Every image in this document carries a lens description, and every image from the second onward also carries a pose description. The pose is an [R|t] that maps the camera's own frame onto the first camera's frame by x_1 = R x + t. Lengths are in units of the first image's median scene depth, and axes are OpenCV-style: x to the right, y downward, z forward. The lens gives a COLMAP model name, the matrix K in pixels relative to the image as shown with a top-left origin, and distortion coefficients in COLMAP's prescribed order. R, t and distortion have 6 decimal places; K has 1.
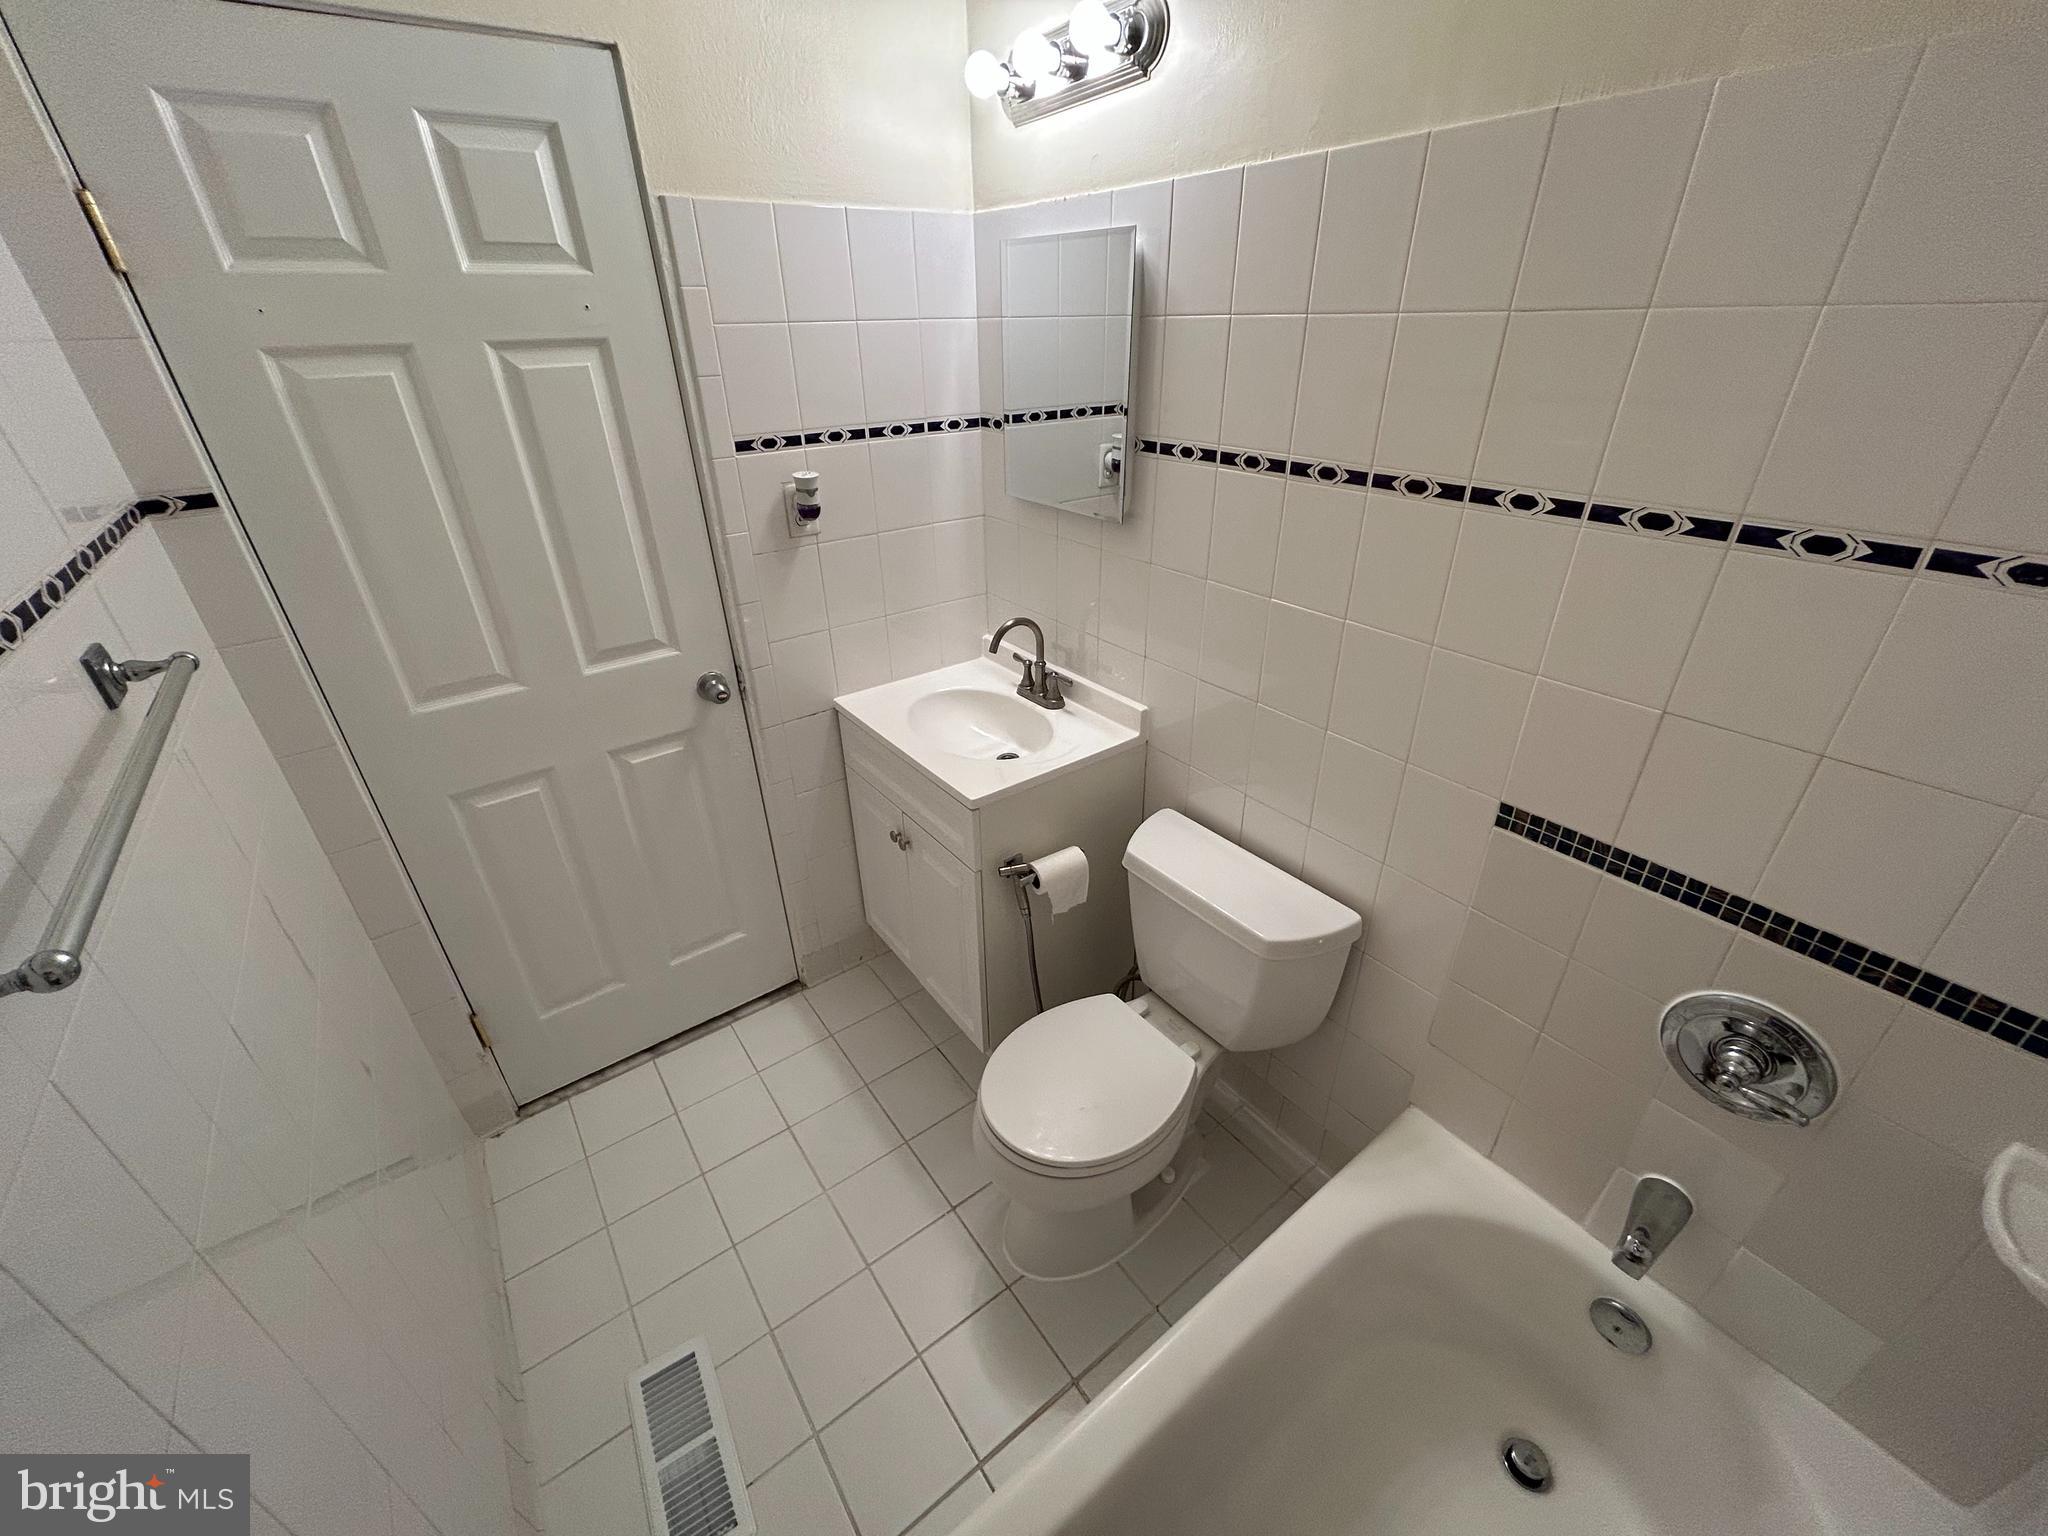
lens RADIAL K [[825.3, 0, 1024.0], [0, 825.3, 768.0], [0, 0, 1]] dist [-0.000245, 0.000238]
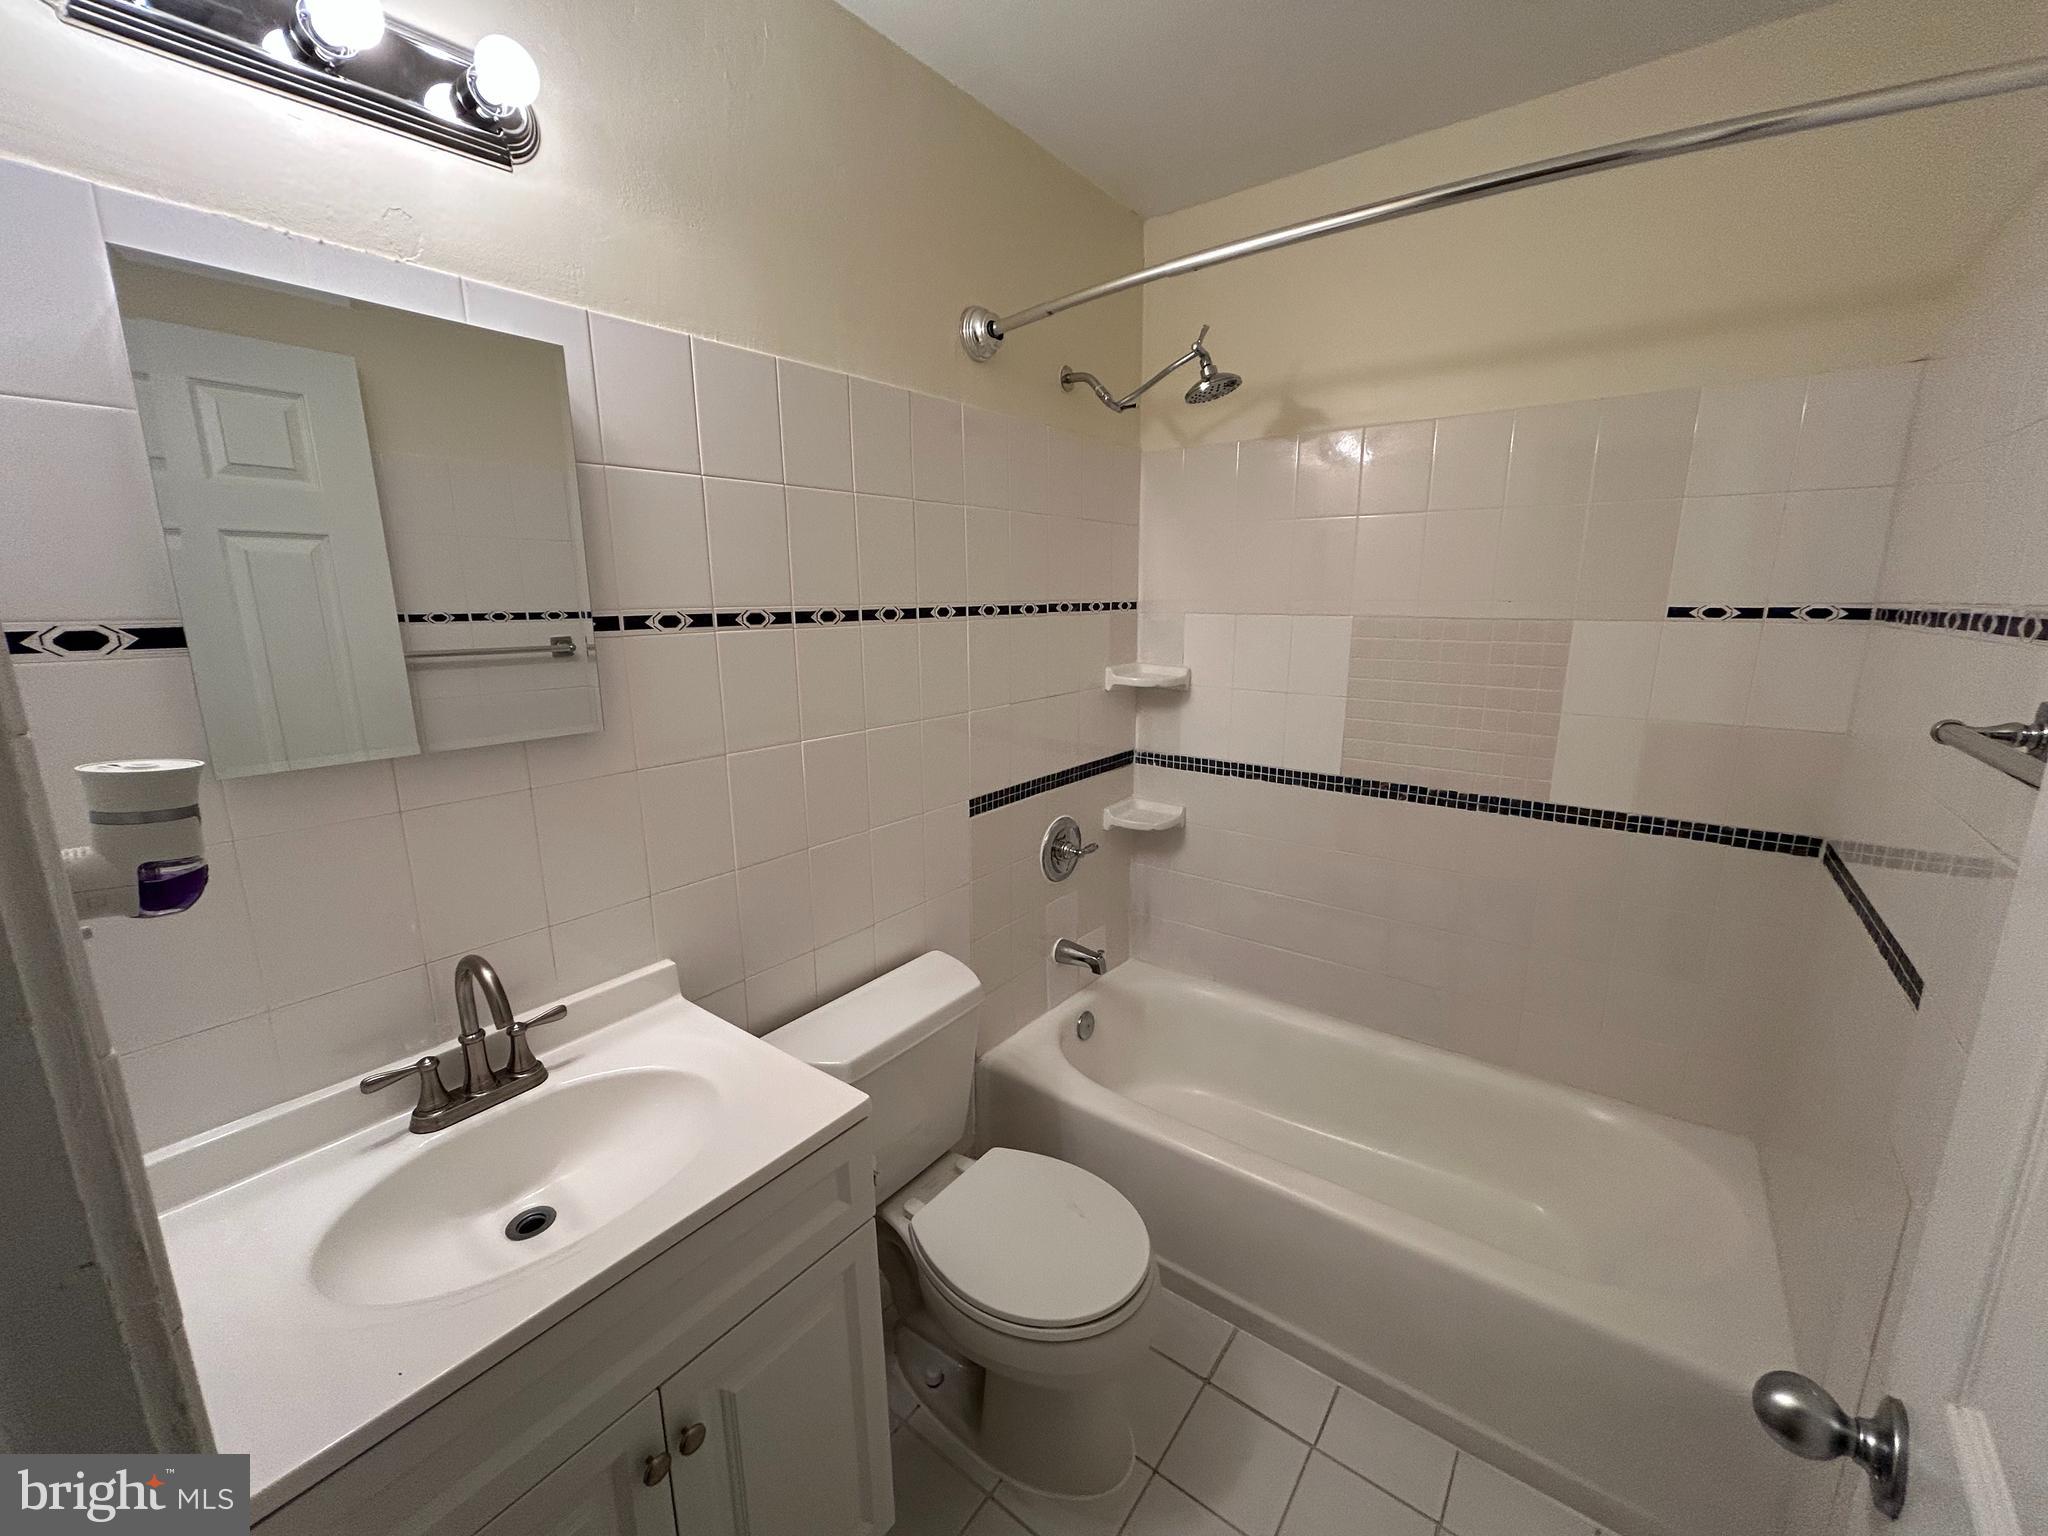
lens RADIAL K [[825.3, 0, 1024.0], [0, 825.3, 768.0], [0, 0, 1]] dist [-0.000245, 0.000238]
pose [[-0.286748, -0.175407, 0.941811, -0.797376], [0.472976, 0.829005, 0.298402, -0.376707], [-0.833108, 0.531021, -0.154752, 1.010231]]
